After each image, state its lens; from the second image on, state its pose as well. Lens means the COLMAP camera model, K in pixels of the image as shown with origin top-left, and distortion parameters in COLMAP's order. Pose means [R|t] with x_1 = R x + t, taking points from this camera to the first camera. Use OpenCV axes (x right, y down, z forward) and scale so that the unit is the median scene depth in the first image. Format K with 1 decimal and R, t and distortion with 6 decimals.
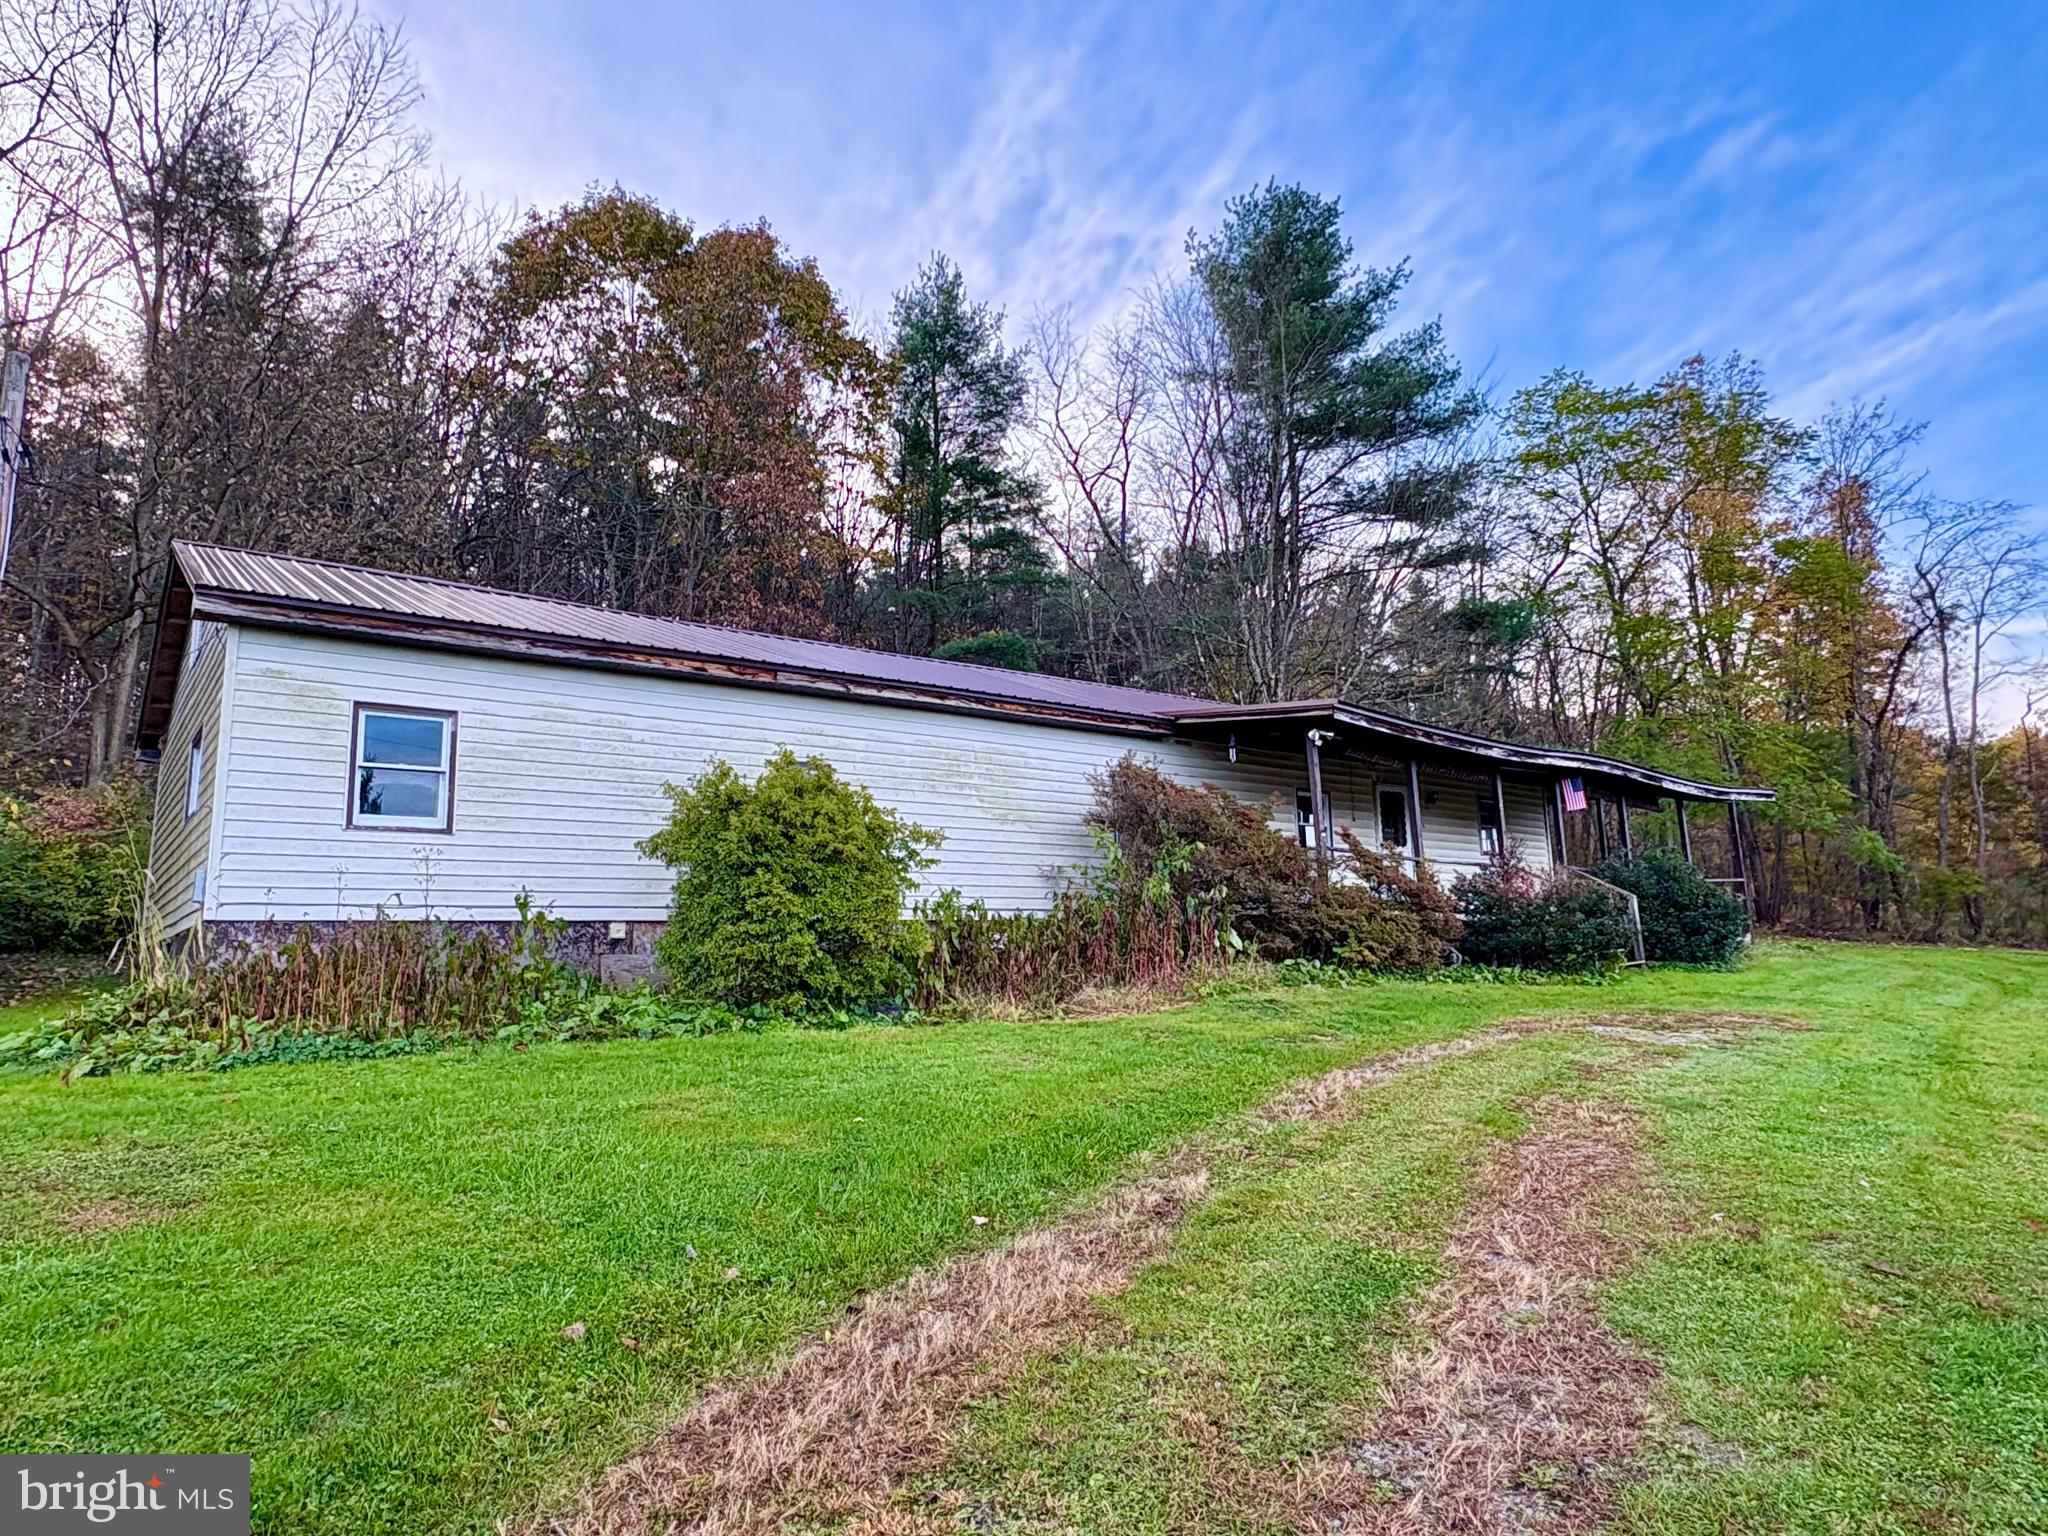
lens RADIAL K [[1192.3, 0, 1024.0], [0, 1192.3, 768.0], [0, 0, 1]] dist [-0.033311, 0.000277]
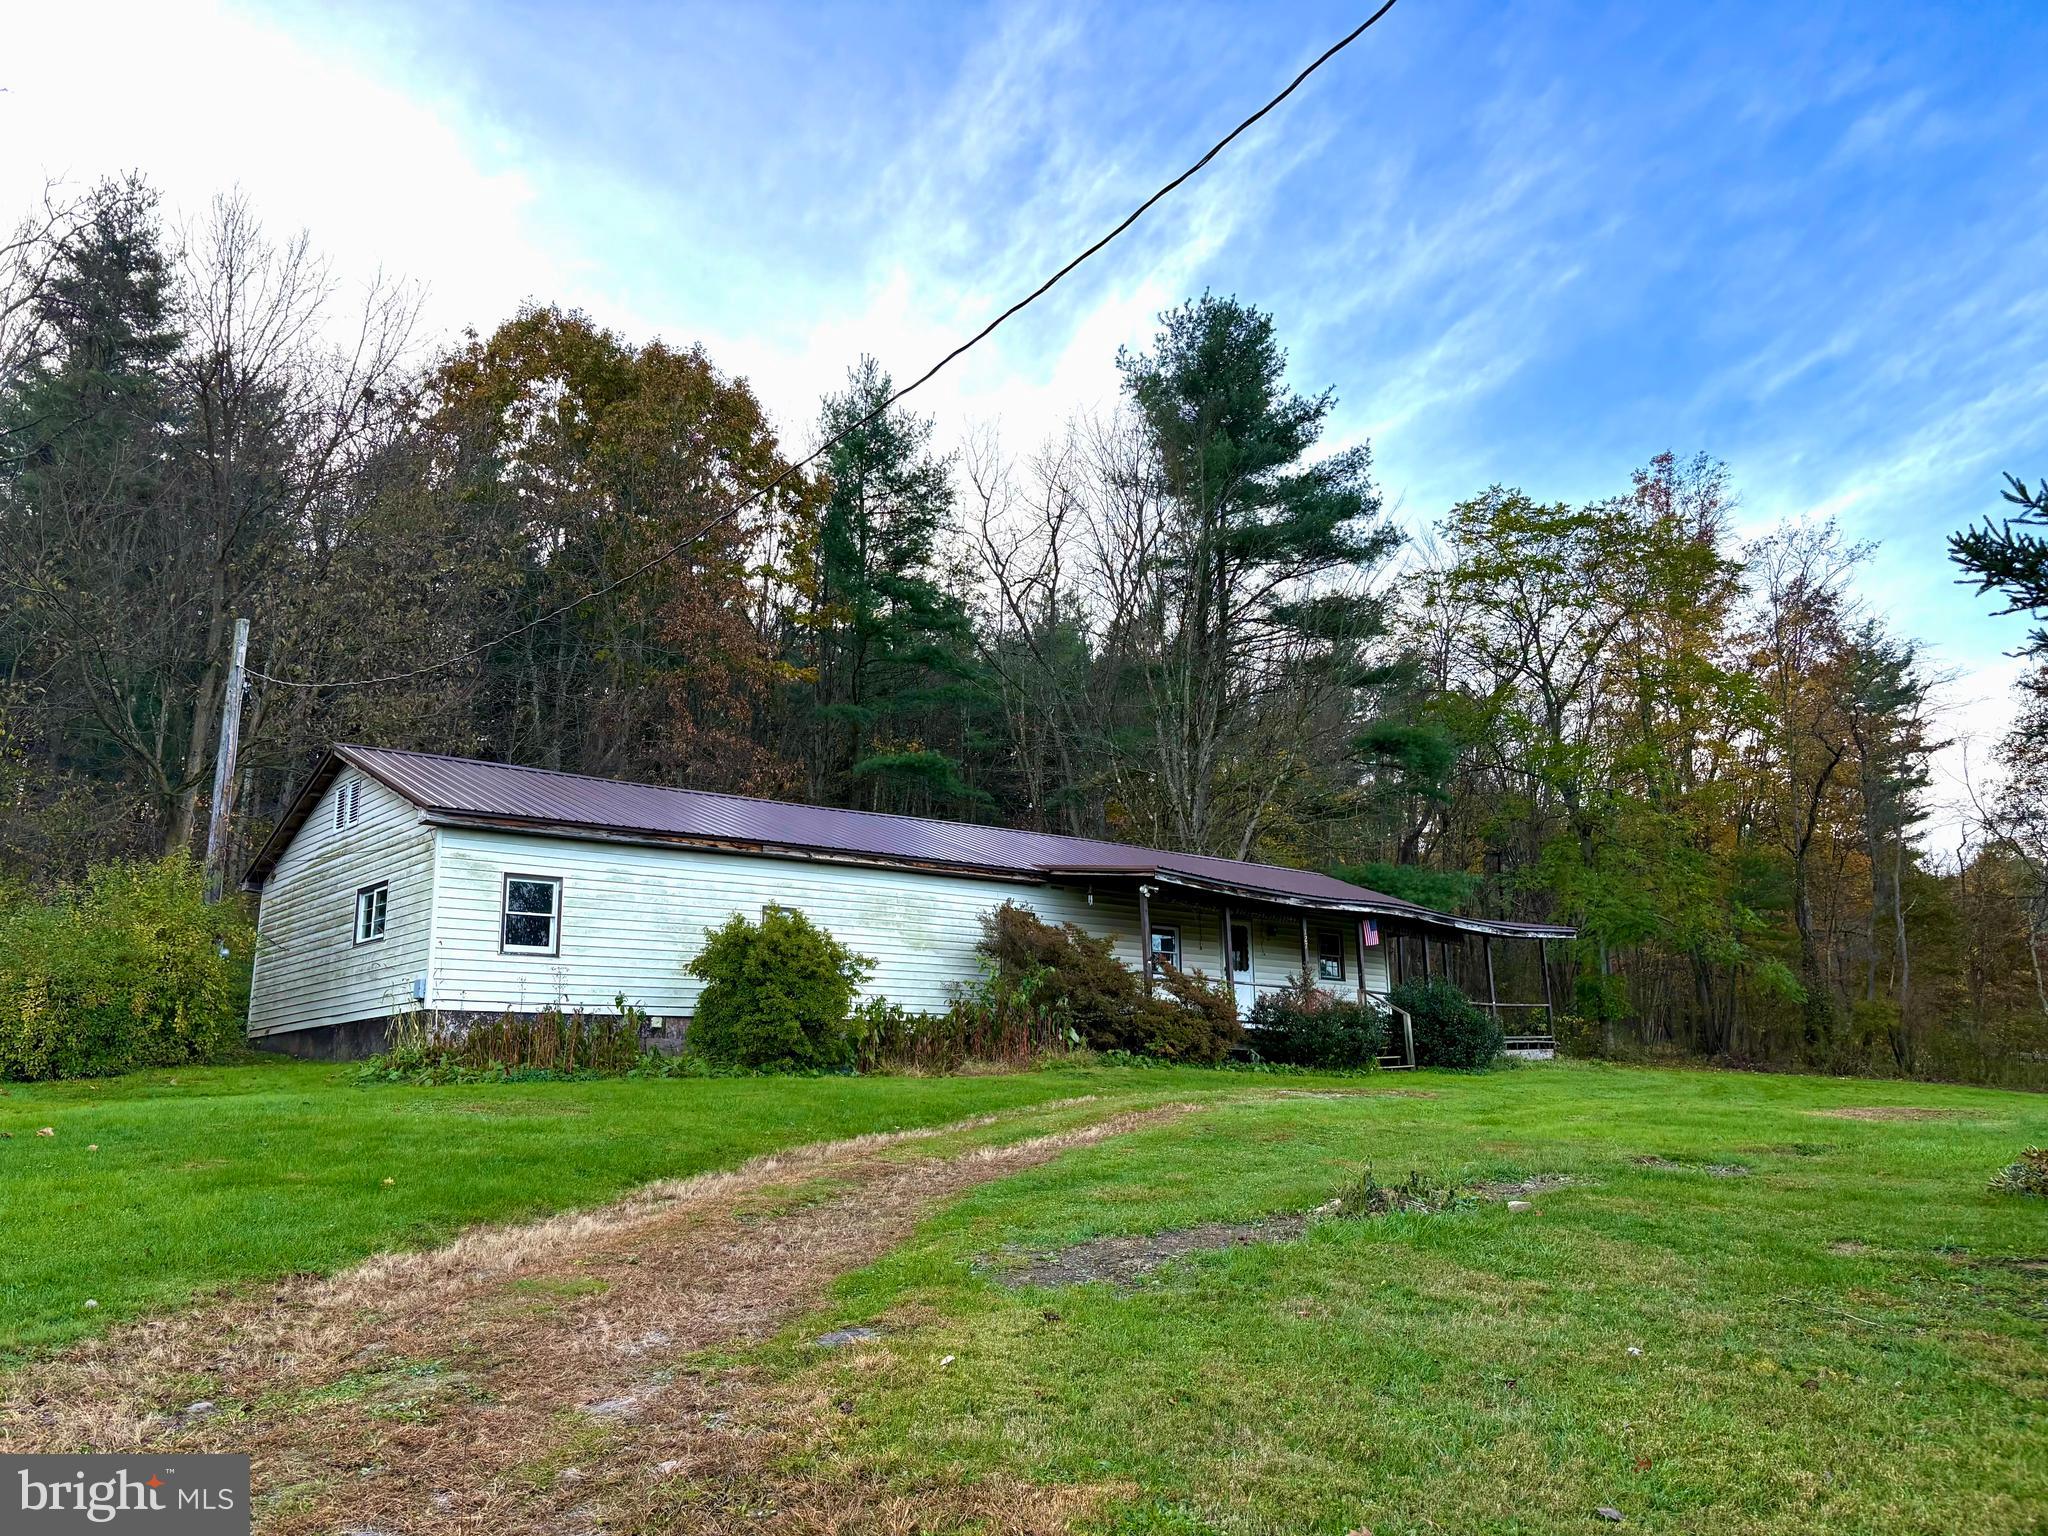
lens RADIAL K [[1571.3, 0, 1024.0], [0, 1571.3, 768.0], [0, 0, 1]] dist [0.112429, -0.274426]
pose [[0.998871, 0.021422, 0.042405, 0.022835], [-0.019168, 0.998419, -0.052842, -0.064153], [-0.043470, 0.051970, 0.997702, -0.760227]]
